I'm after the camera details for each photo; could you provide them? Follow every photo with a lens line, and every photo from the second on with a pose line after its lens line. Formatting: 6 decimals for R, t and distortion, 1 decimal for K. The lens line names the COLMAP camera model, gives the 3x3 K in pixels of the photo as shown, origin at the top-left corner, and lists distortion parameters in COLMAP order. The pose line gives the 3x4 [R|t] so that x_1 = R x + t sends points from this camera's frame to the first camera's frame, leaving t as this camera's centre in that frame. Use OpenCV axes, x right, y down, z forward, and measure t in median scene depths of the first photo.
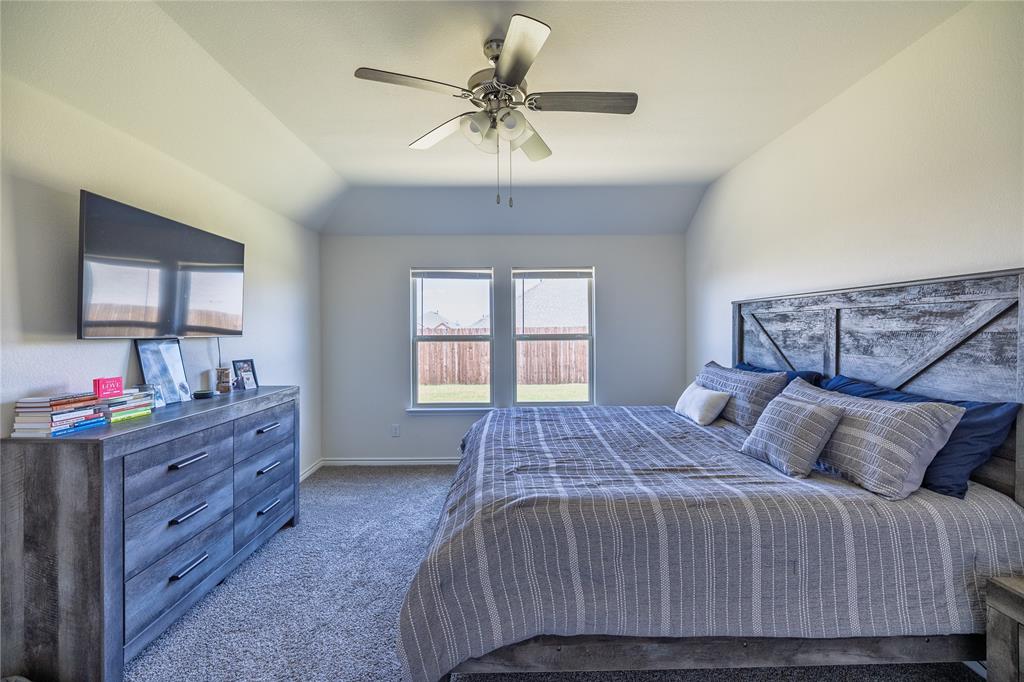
lens RADIAL K [[430.9, 0, 507.7], [0, 430.9, 335.2], [0, 0, 1]] dist [0.001463, 0.000099]
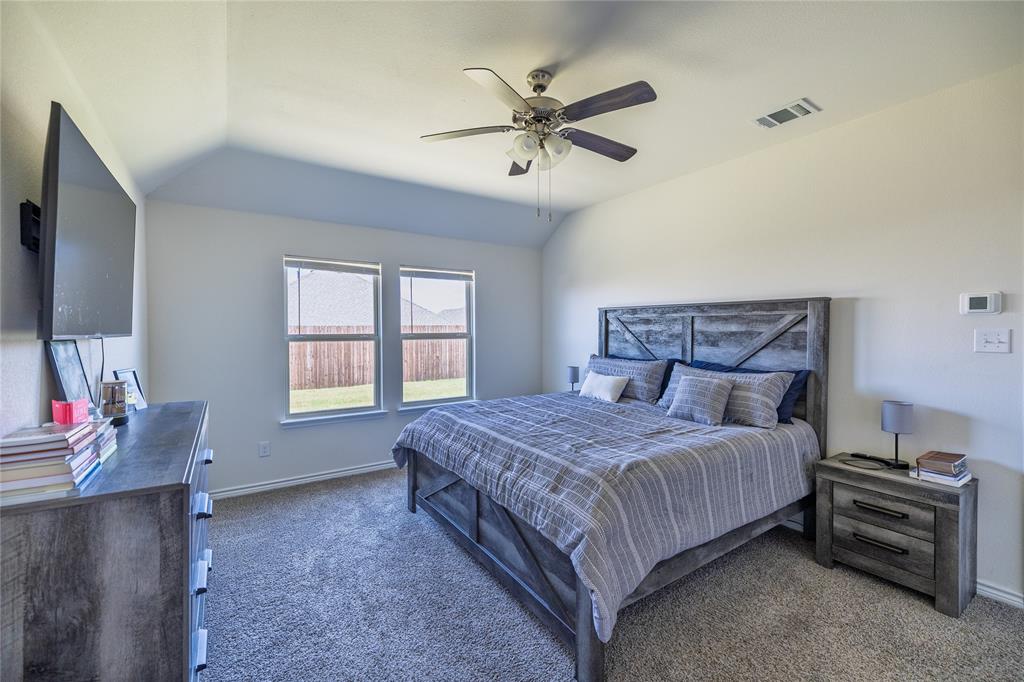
lens RADIAL K [[430.9, 0, 507.7], [0, 430.9, 335.2], [0, 0, 1]] dist [0.001463, 0.000099]
pose [[0.839081, -0.001542, 0.544005, -0.602476], [0.000637, 0.999998, 0.001851, 0.001456], [-0.544007, -0.001207, 0.839080, 0.089965]]
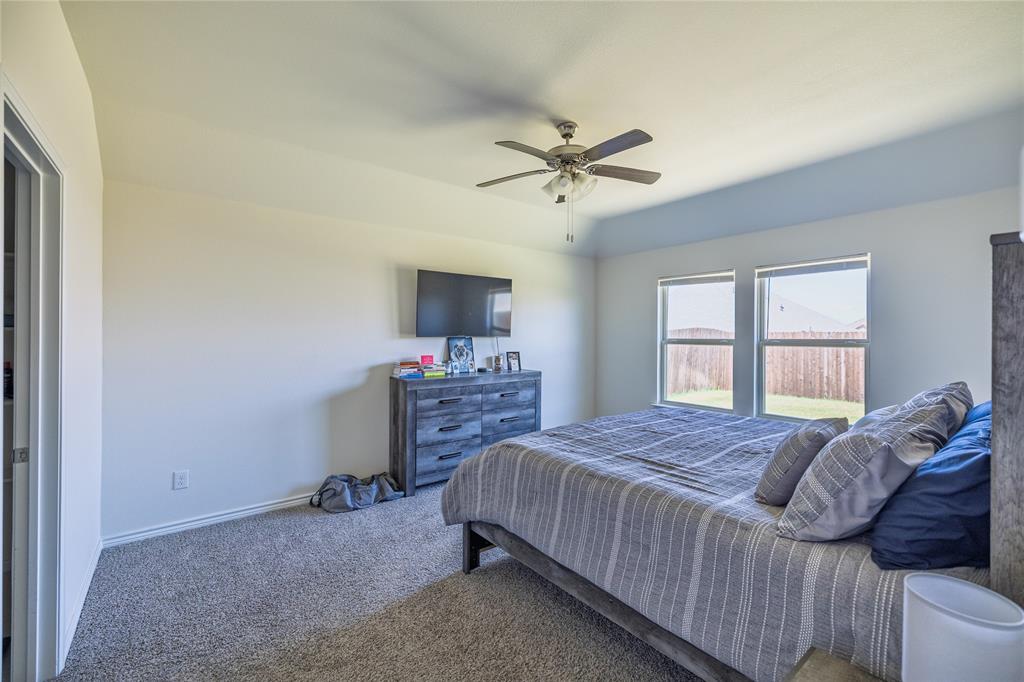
lens RADIAL K [[430.9, 0, 507.7], [0, 430.9, 335.2], [0, 0, 1]] dist [0.001463, 0.000099]
pose [[0.602122, 0.008333, -0.798361, 0.816642], [-0.013732, 0.999906, 0.000080, -0.004678], [0.798286, 0.010915, 0.602179, 0.033173]]
